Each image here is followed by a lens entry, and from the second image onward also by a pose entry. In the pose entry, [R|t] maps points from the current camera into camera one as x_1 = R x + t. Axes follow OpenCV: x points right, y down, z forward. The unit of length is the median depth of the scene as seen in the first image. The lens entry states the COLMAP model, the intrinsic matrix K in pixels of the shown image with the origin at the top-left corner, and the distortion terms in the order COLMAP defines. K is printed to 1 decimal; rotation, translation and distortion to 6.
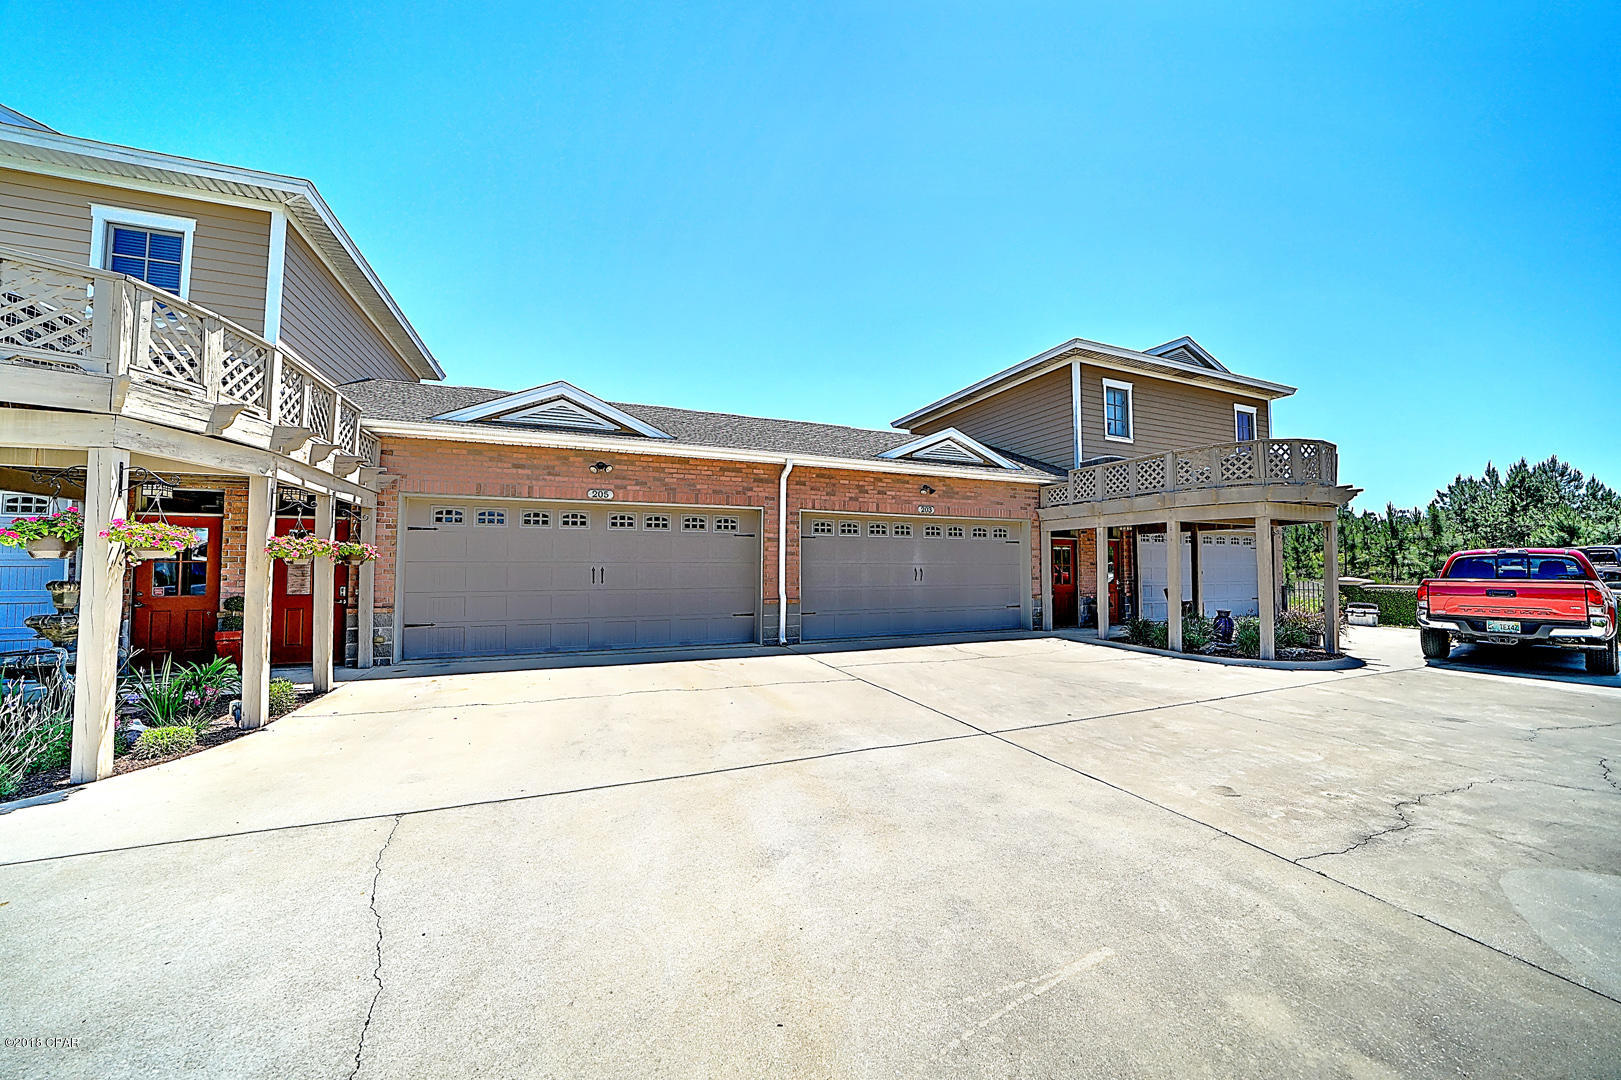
lens RADIAL K [[561.2, 0, 811.2], [0, 561.2, 542.7], [0, 0, 1]] dist [-0.023084, -0.000028]
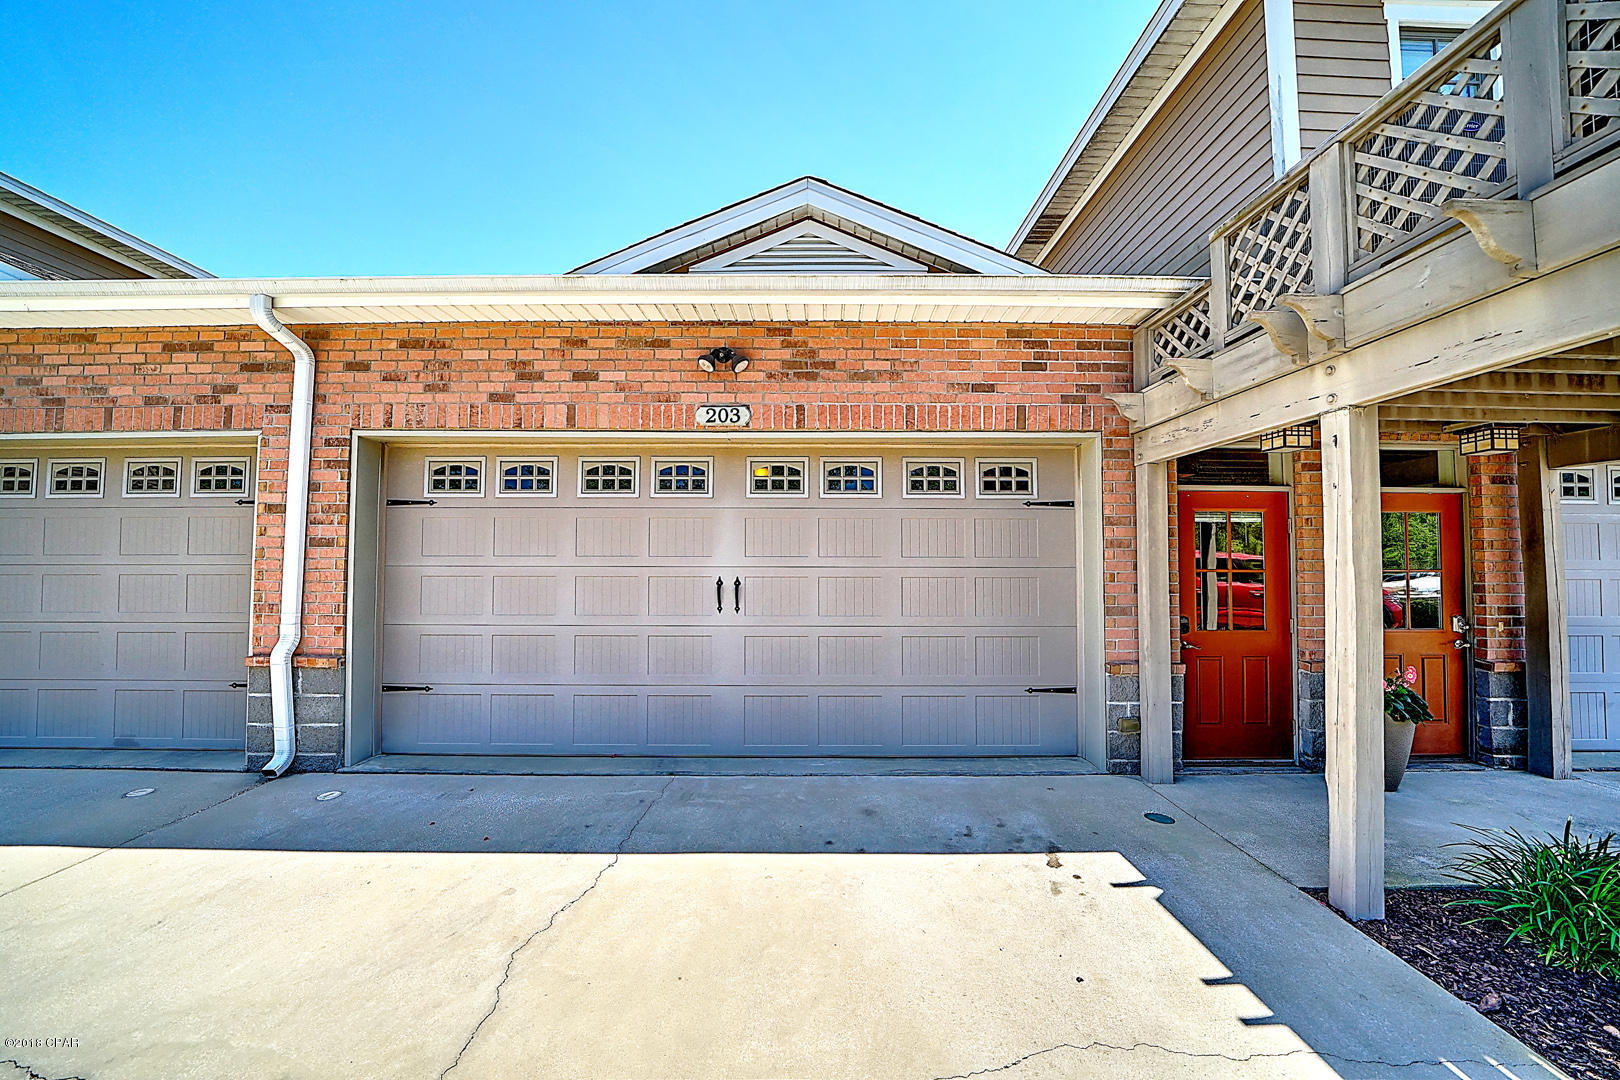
lens RADIAL K [[560.8, 0, 810.3], [0, 560.8, 541.2], [0, 0, 1]] dist [-0.023084, -0.000028]
pose [[0.925141, -0.012987, -0.379402, 0.385387], [0.015722, 0.999868, 0.004112, 0.020220], [0.379299, -0.009769, 0.925223, 0.680259]]
